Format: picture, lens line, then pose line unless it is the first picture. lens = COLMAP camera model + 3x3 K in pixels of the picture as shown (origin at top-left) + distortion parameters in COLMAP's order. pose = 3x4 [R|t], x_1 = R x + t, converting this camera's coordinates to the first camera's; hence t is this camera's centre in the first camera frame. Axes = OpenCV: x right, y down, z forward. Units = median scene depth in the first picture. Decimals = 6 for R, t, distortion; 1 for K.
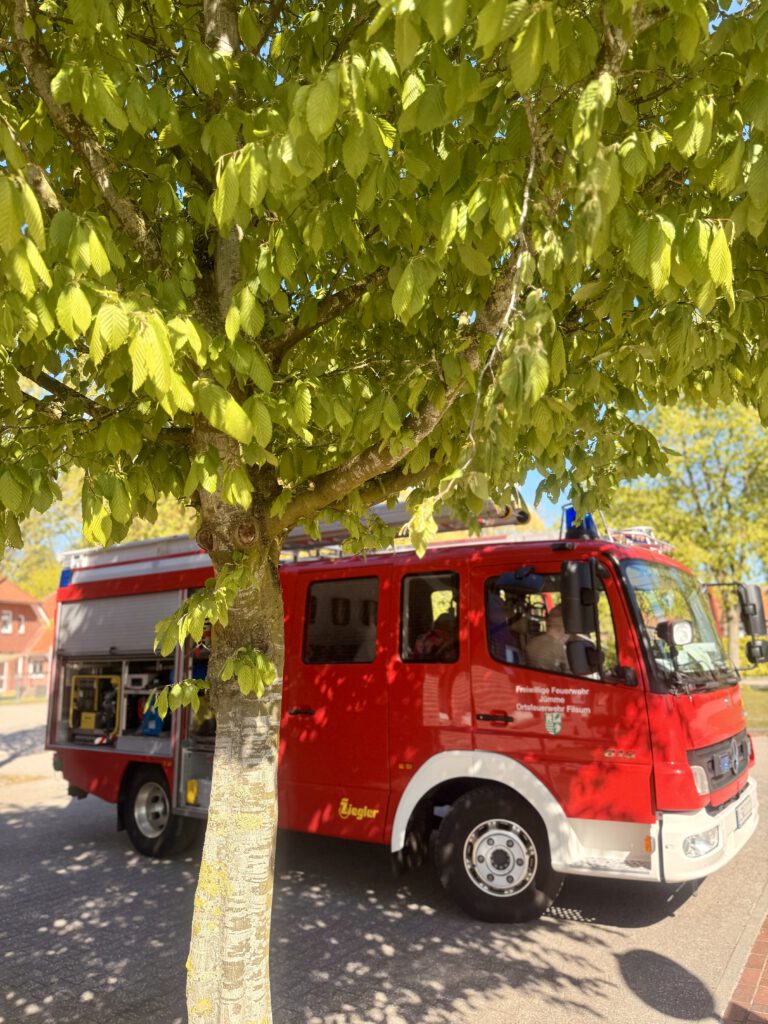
lens RADIAL K [[719.6, 0, 384.0], [0, 719.6, 512.0], [0, 0, 1]] dist [-0.002724, -0.001272]
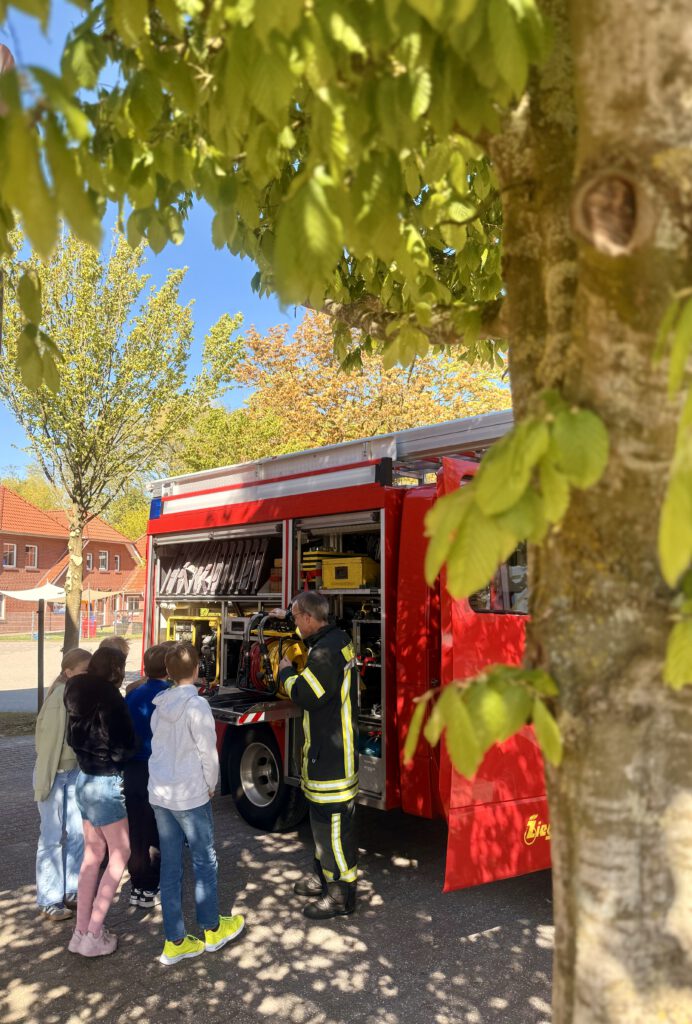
lens RADIAL K [[733.4, 0, 346.0], [0, 733.4, 512.0], [0, 0, 1]] dist [0.002405, 0.000258]
pose [[0.986943, 0.001542, -0.161063, -0.072907], [0.011101, 0.996925, 0.077567, 0.032719], [0.160687, -0.078342, 0.983891, 0.162742]]
